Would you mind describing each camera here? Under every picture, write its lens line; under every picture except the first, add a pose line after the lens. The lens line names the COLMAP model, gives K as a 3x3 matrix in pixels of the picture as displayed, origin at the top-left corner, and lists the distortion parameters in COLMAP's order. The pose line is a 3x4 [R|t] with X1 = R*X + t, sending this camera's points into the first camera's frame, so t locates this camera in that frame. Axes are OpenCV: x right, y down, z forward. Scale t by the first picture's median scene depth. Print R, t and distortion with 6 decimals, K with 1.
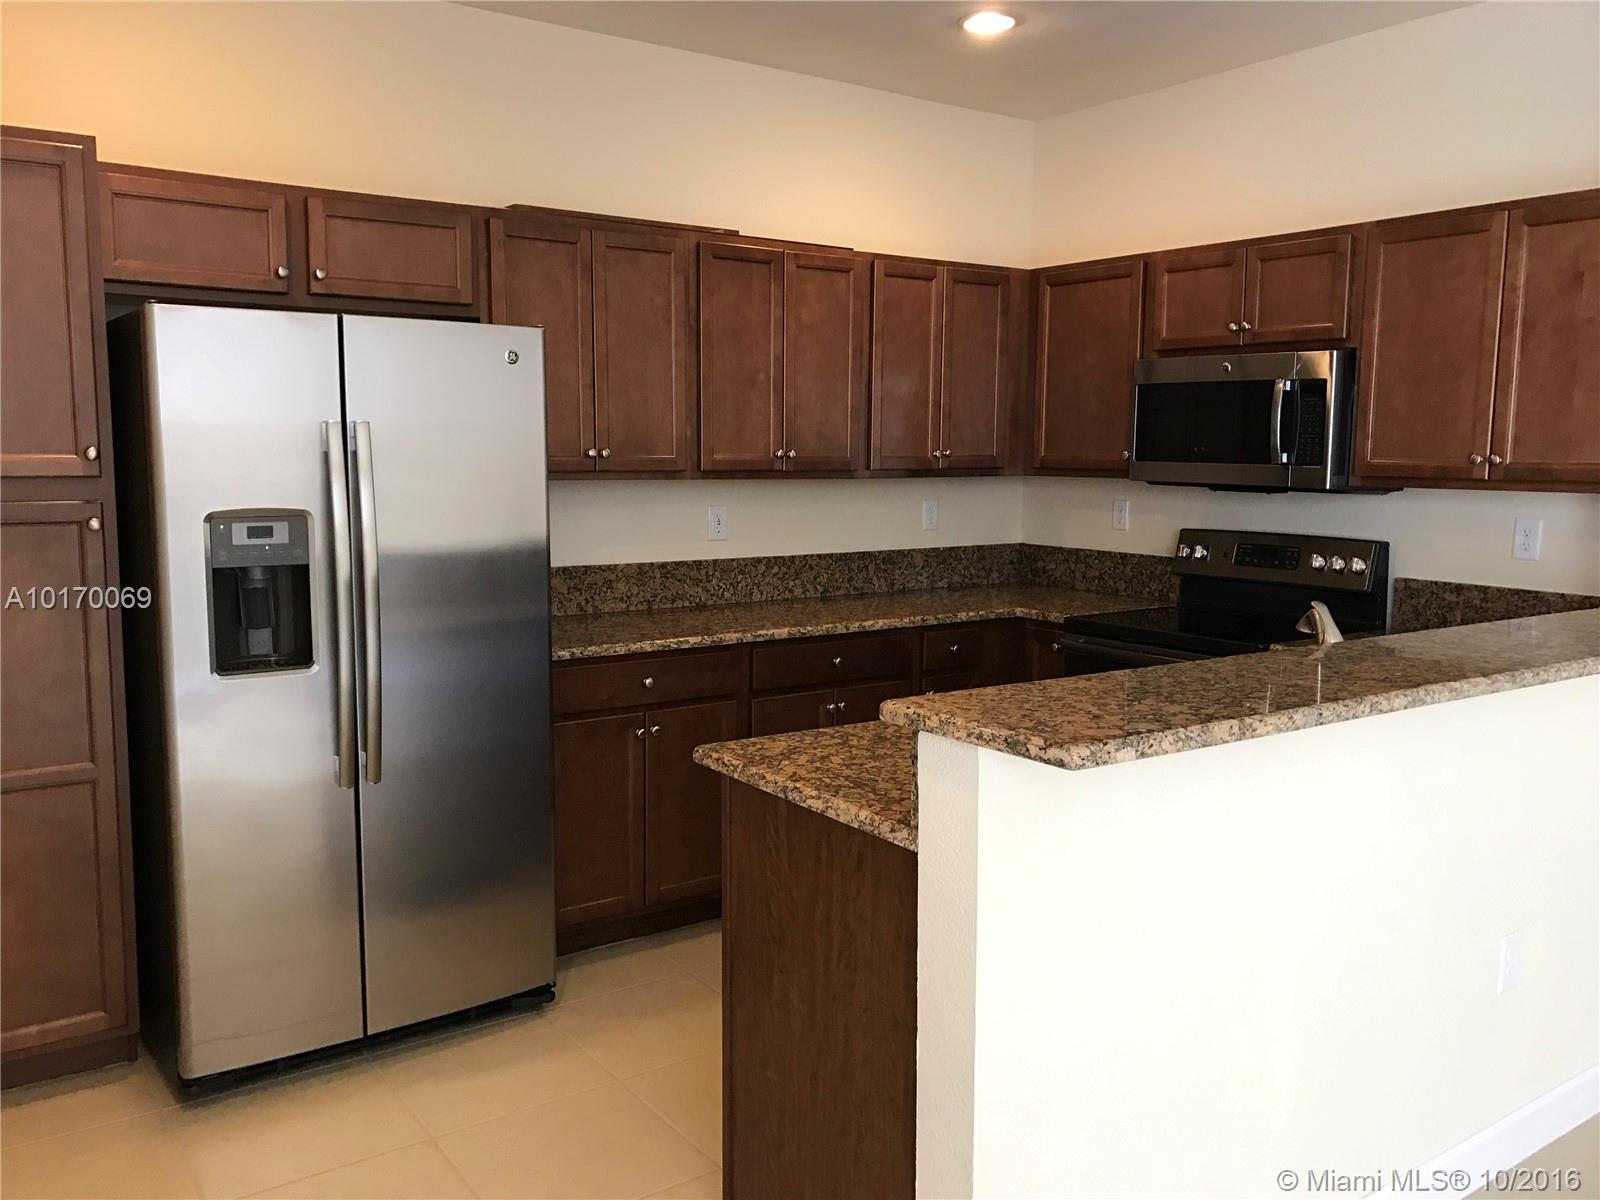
lens RADIAL K [[1295.1, 0, 801.3], [0, 1295.1, 612.5], [0, 0, 1]] dist [0.006775, -0.008789]
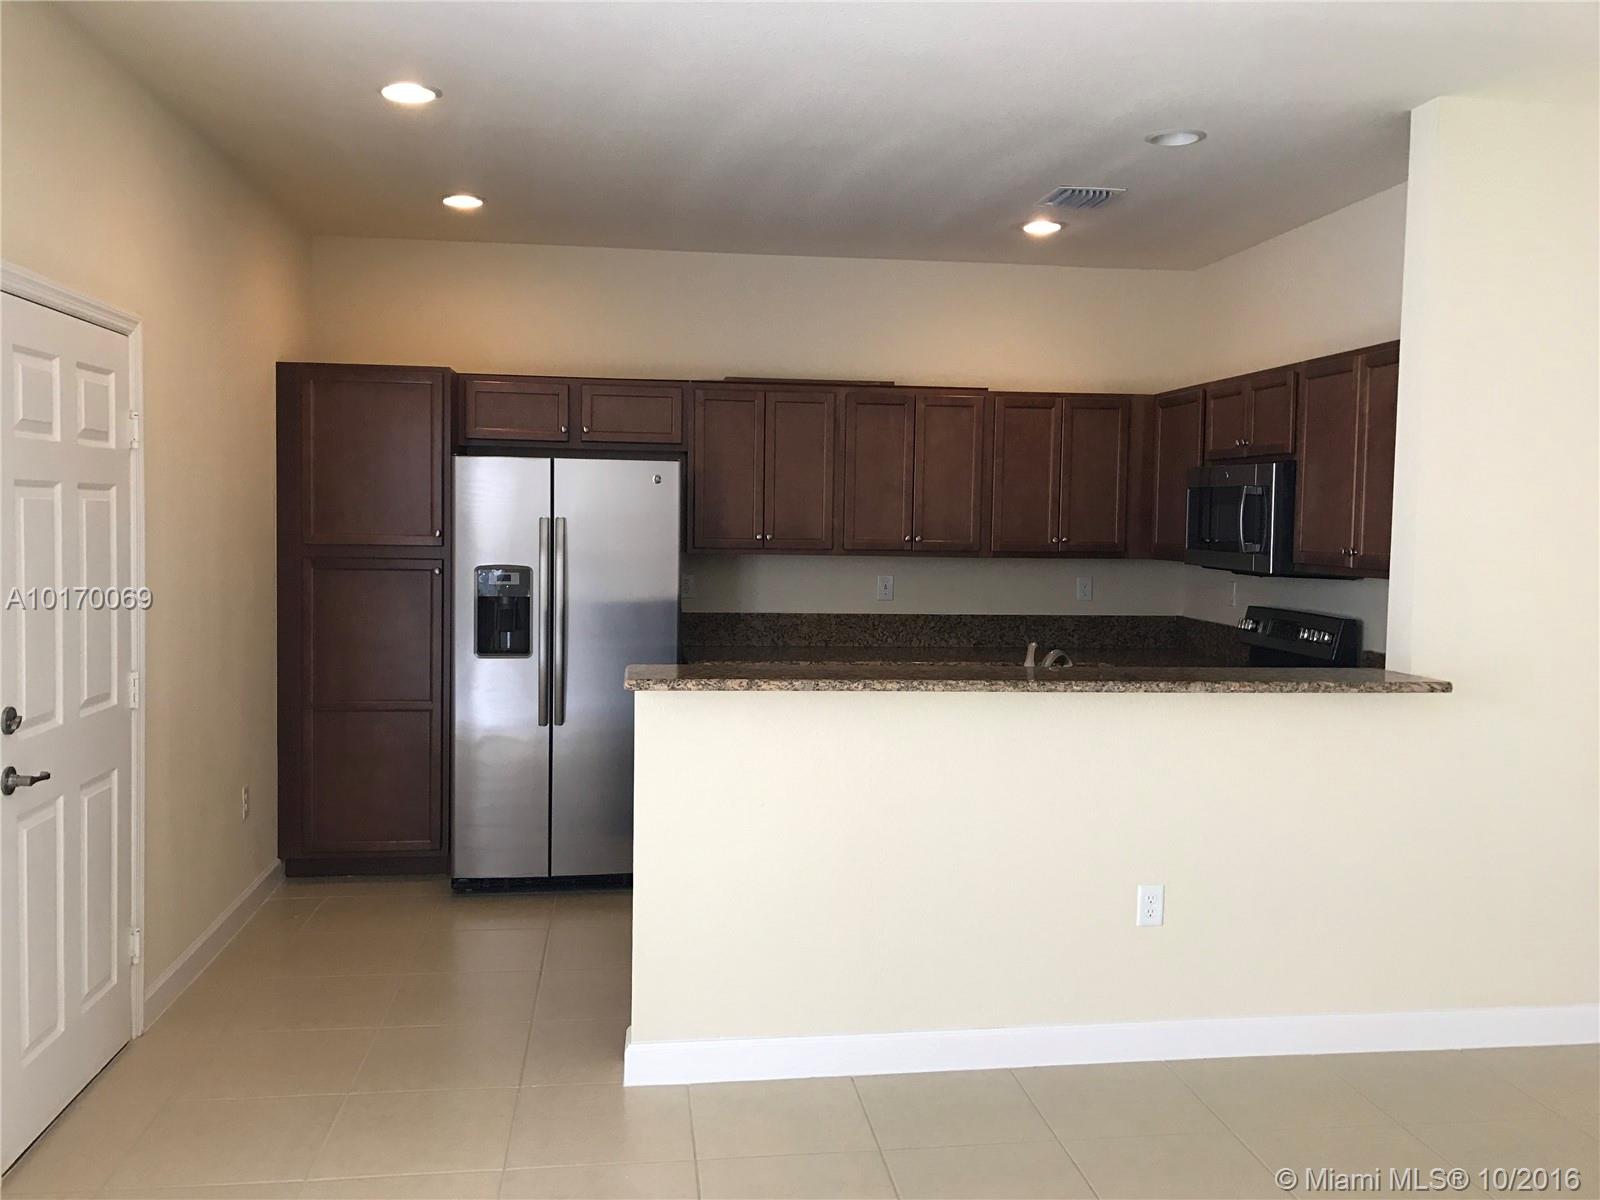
lens RADIAL K [[1295.1, 0, 799.7], [0, 1295.1, 587.7], [0, 0, 1]] dist [0.006775, -0.008789]
pose [[0.885828, 0.031968, -0.462911, 0.528981], [-0.068834, 0.995639, -0.062963, 0.025488], [0.458880, 0.087639, 0.884166, -0.278381]]
